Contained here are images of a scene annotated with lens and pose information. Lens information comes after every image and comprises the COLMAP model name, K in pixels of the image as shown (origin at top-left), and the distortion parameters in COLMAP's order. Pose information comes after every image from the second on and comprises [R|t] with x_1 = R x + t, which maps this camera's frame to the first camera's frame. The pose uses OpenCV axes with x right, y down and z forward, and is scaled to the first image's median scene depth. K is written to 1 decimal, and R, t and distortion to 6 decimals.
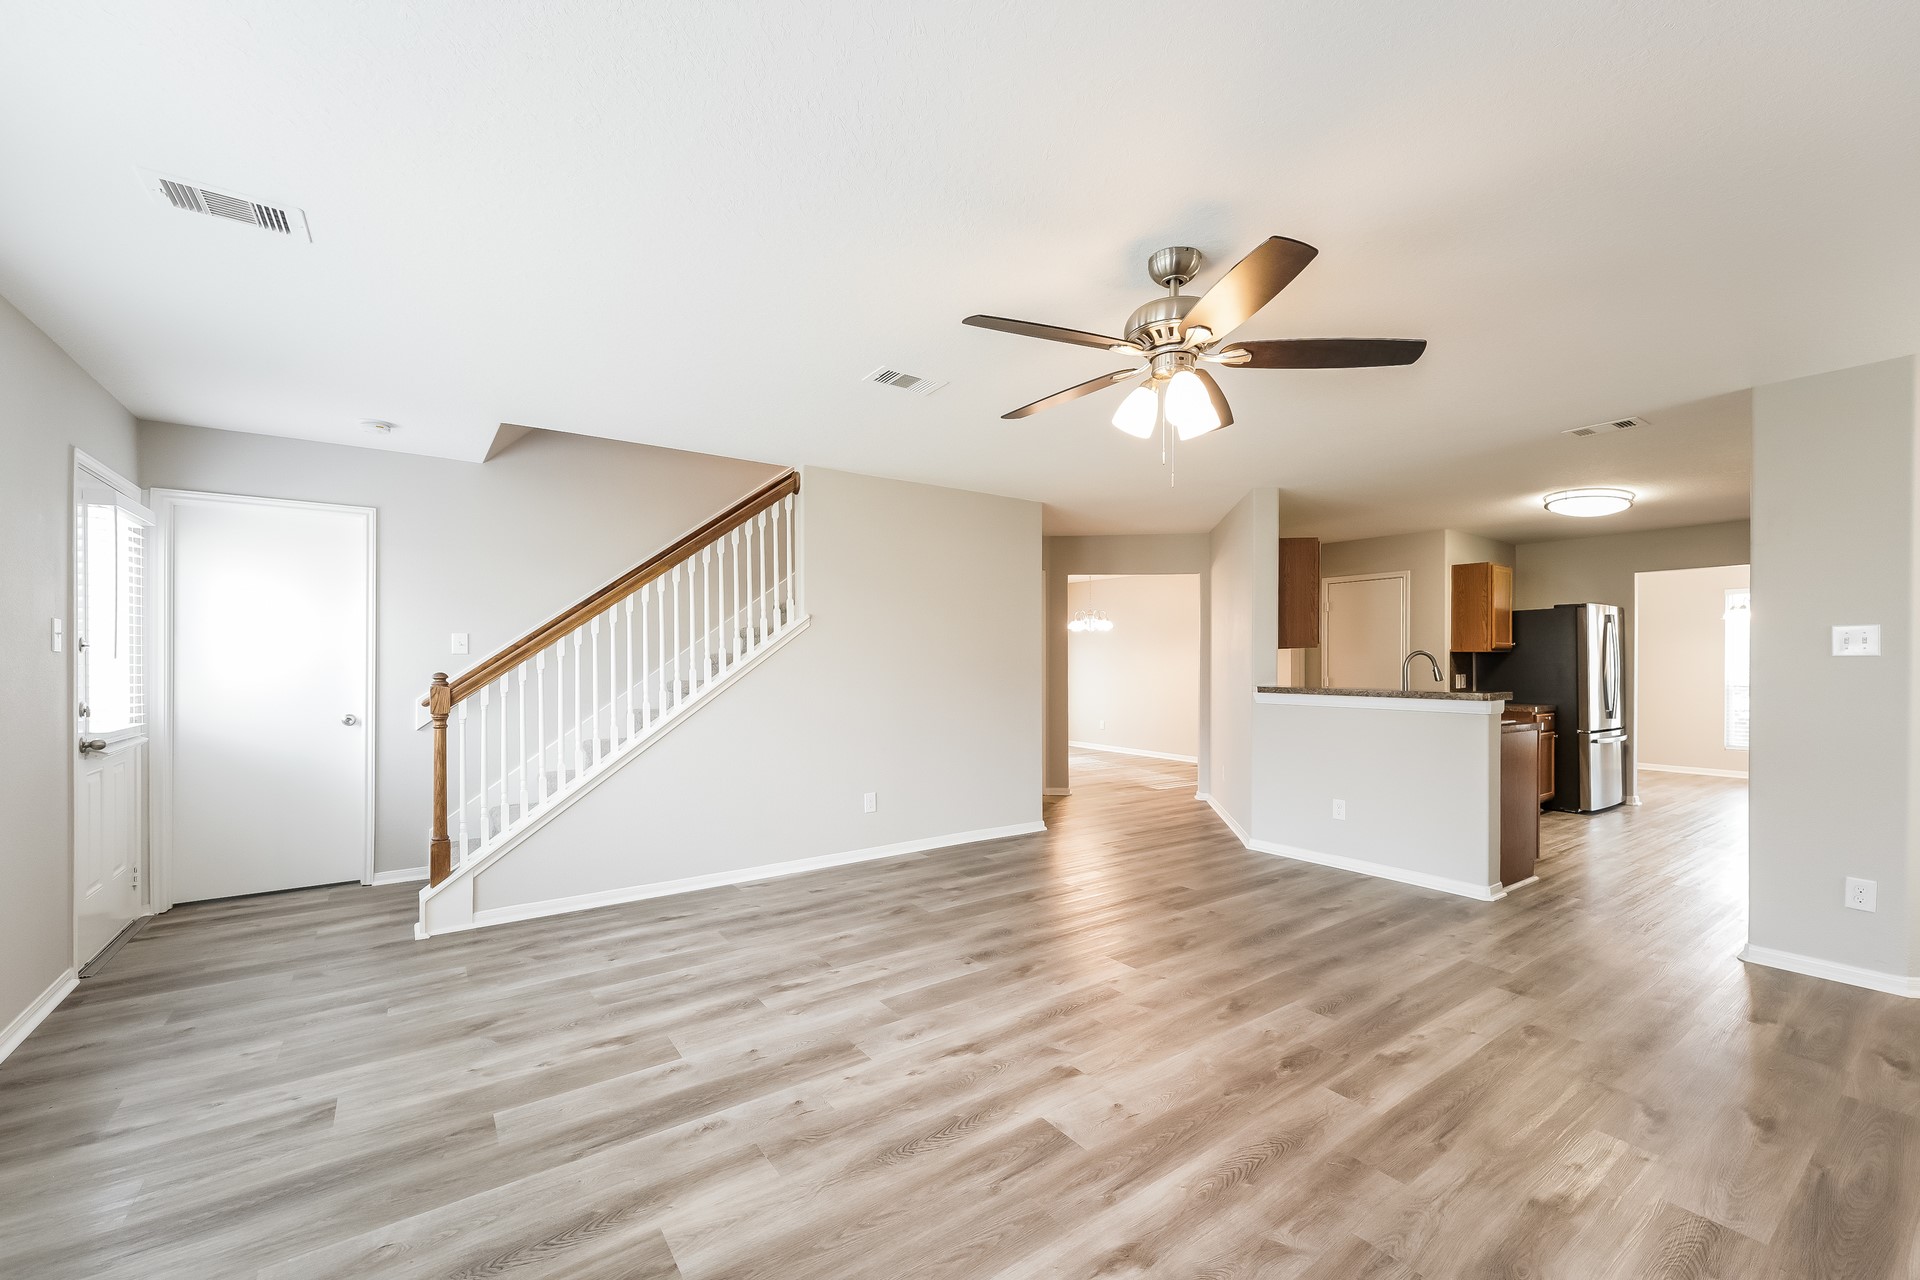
lens RADIAL K [[776.2, 0, 967.9], [0, 776.2, 660.0], [0, 0, 1]] dist [0.003424, -0.000055]
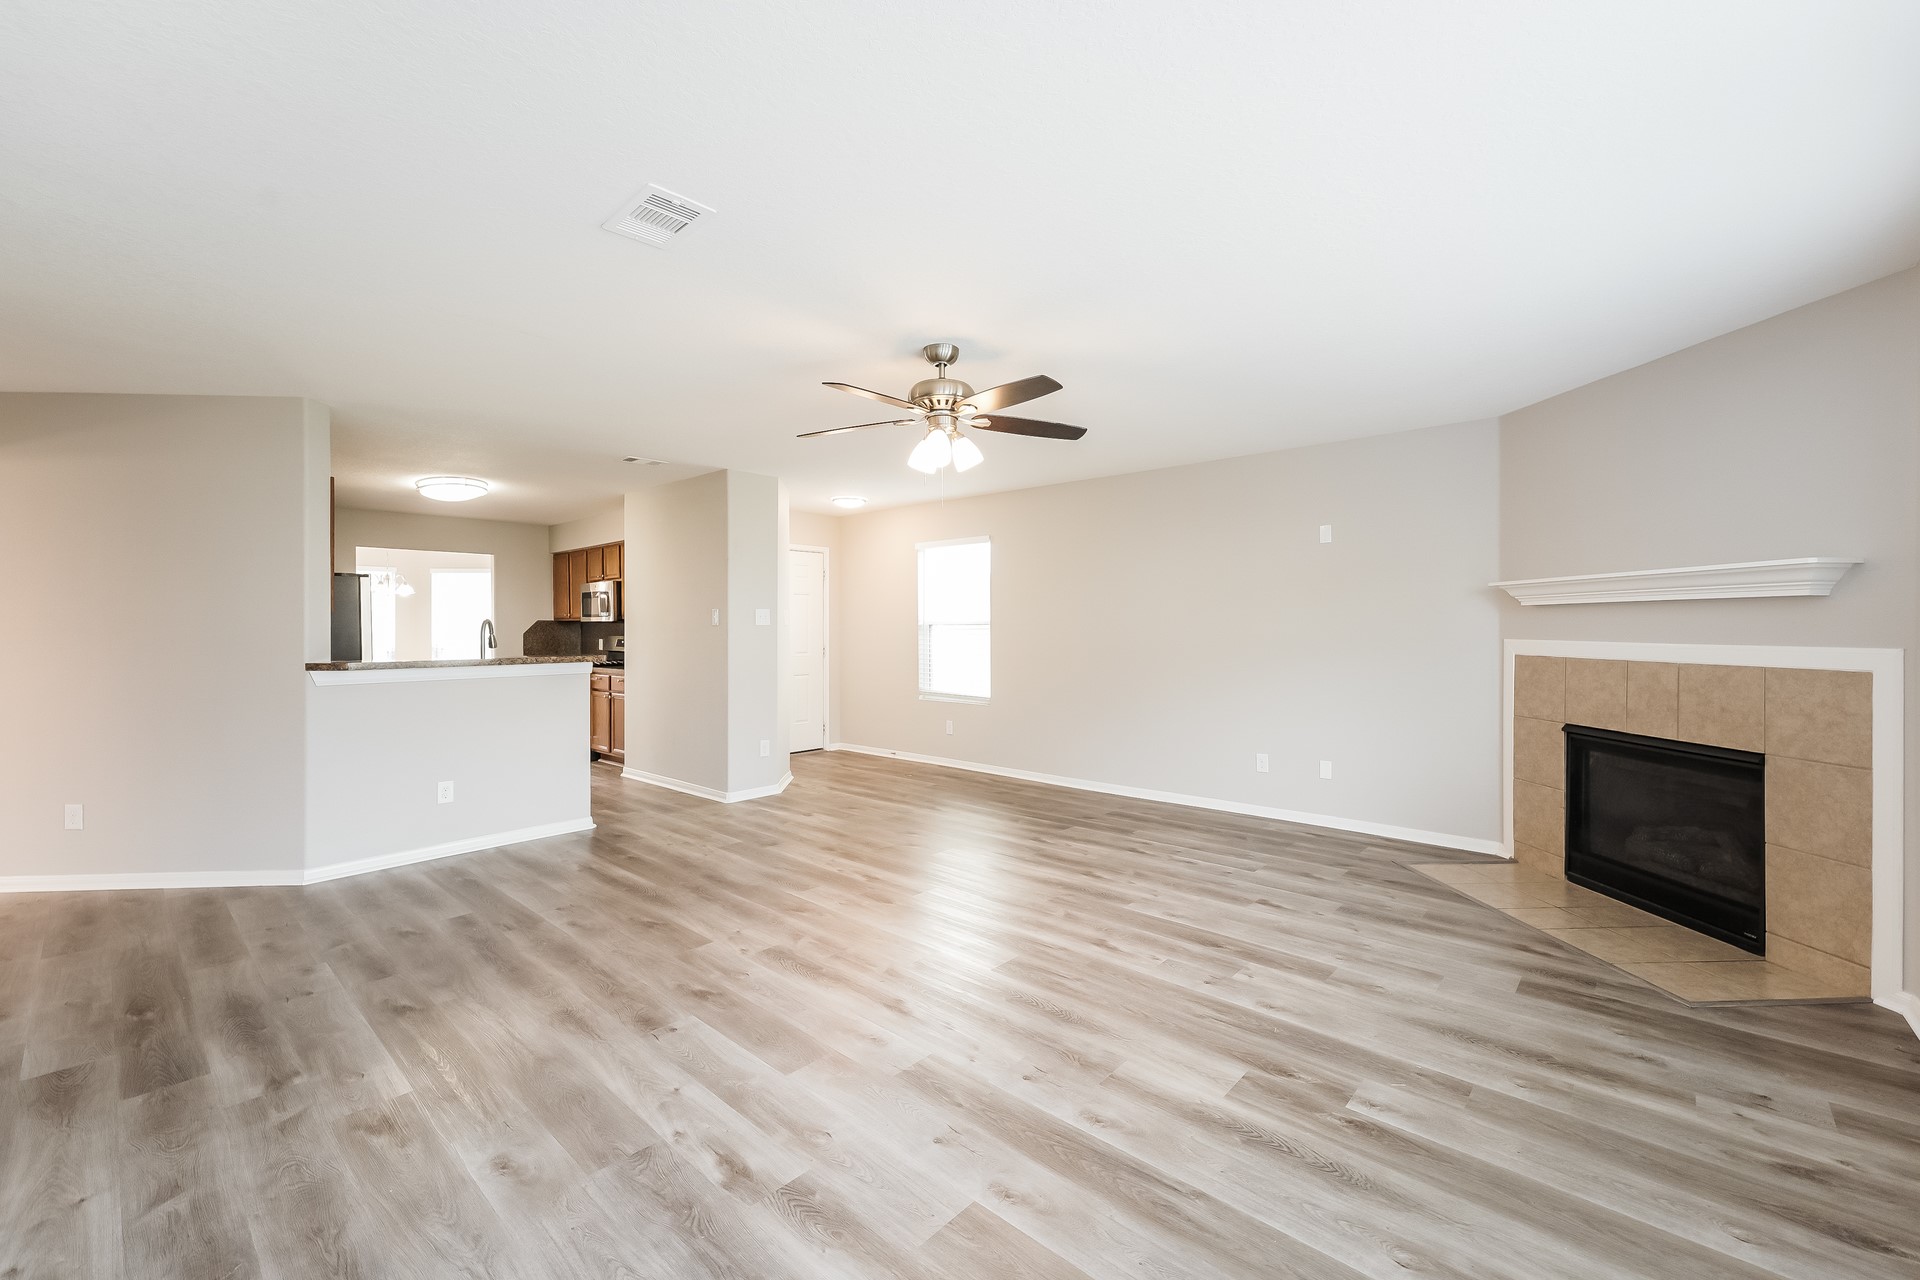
lens RADIAL K [[776.2, 0, 958.0], [0, 776.2, 629.3], [0, 0, 1]] dist [0.003424, -0.000055]
pose [[-0.206361, -0.003278, 0.978470, -0.948804], [0.001693, 0.999992, 0.003707, -0.002986], [-0.978474, 0.002422, -0.206354, 1.049923]]
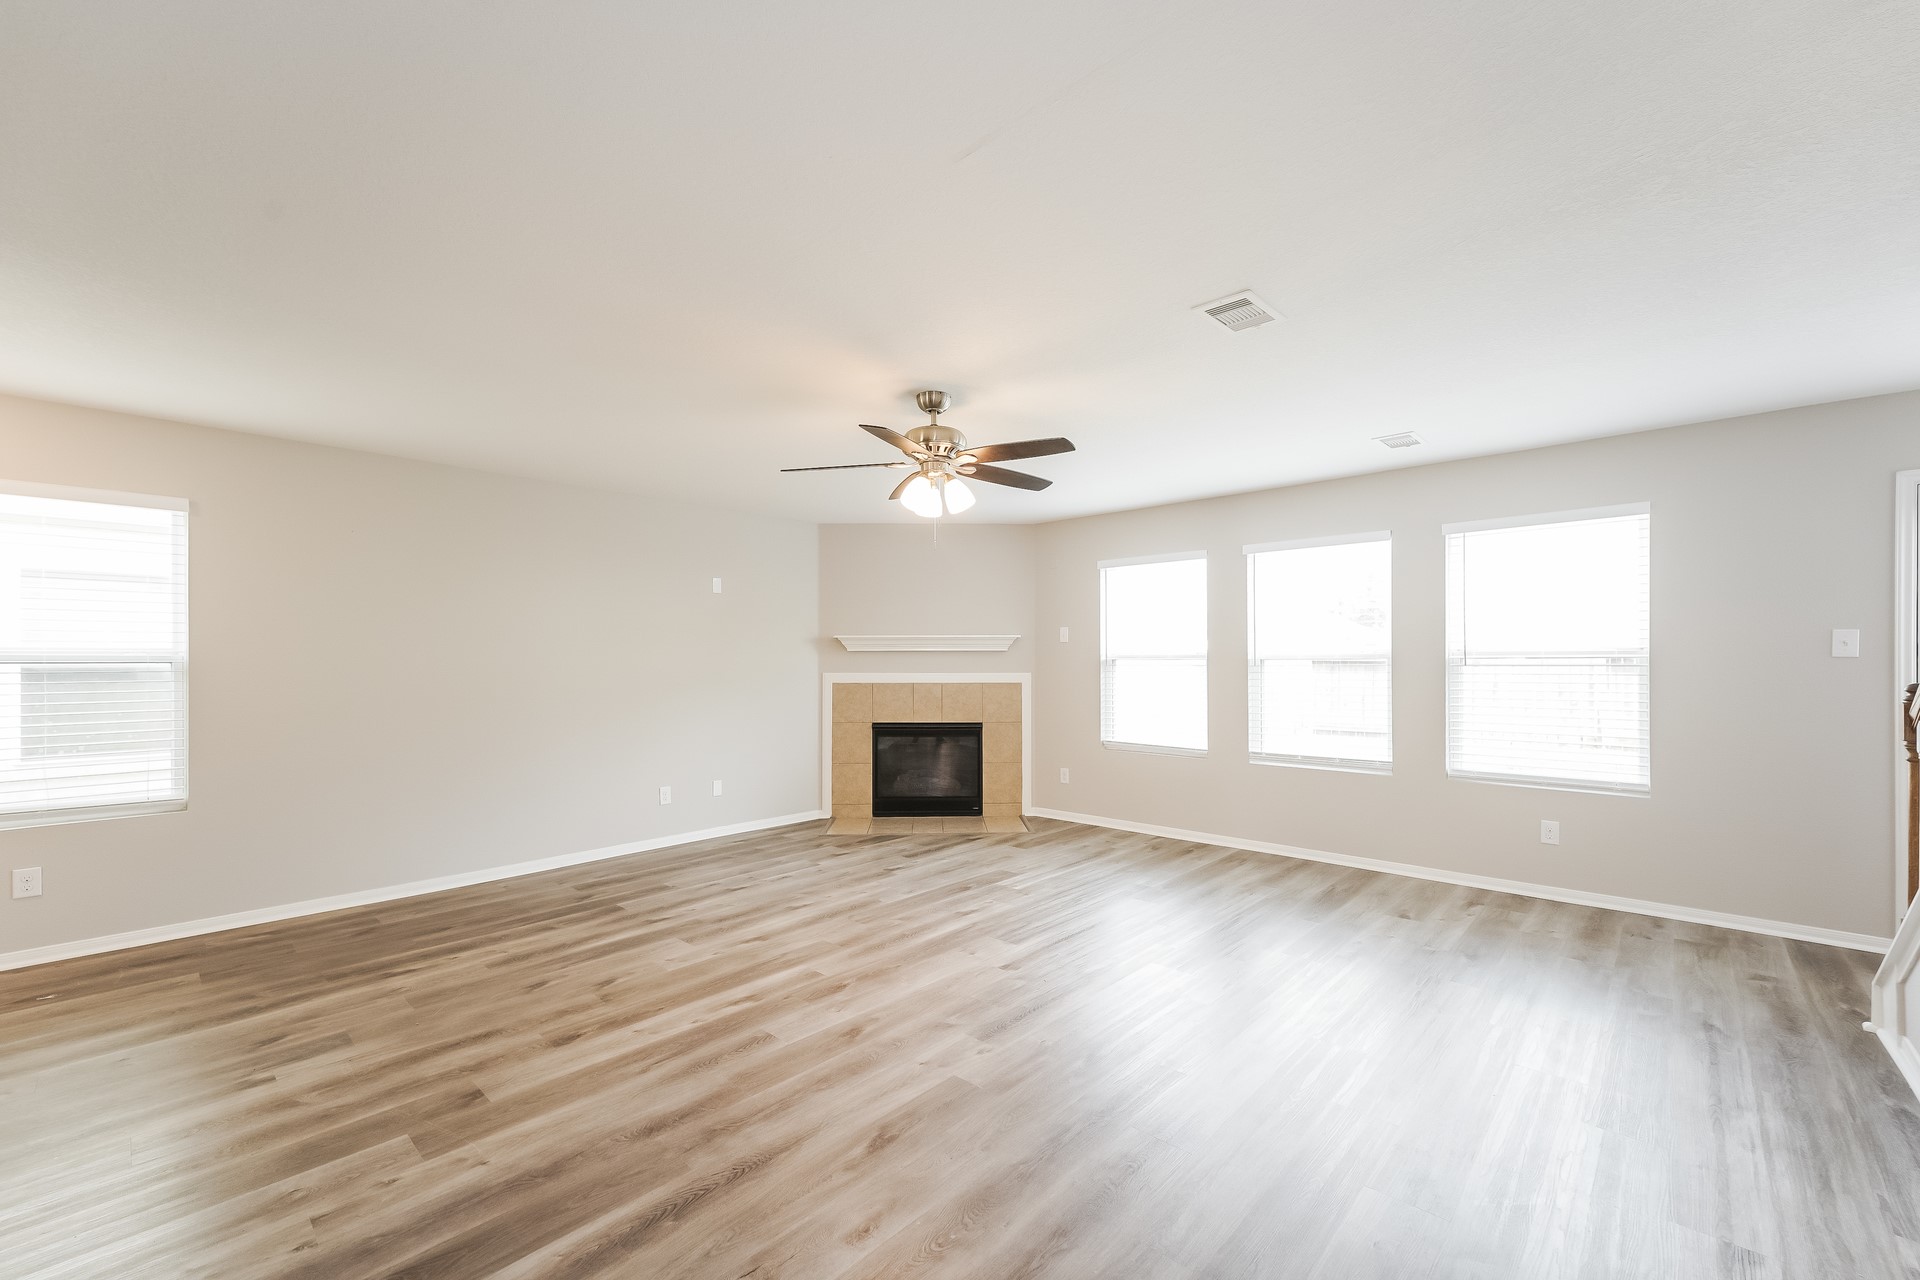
lens RADIAL K [[776.2, 0, 965.1], [0, 776.2, 657.1], [0, 0, 1]] dist [0.003424, -0.000055]
pose [[-0.979585, -0.000225, -0.201030, 0.419426], [0.001375, 0.999968, -0.007820, -0.003925], [0.201025, -0.007936, -0.979554, 2.039896]]
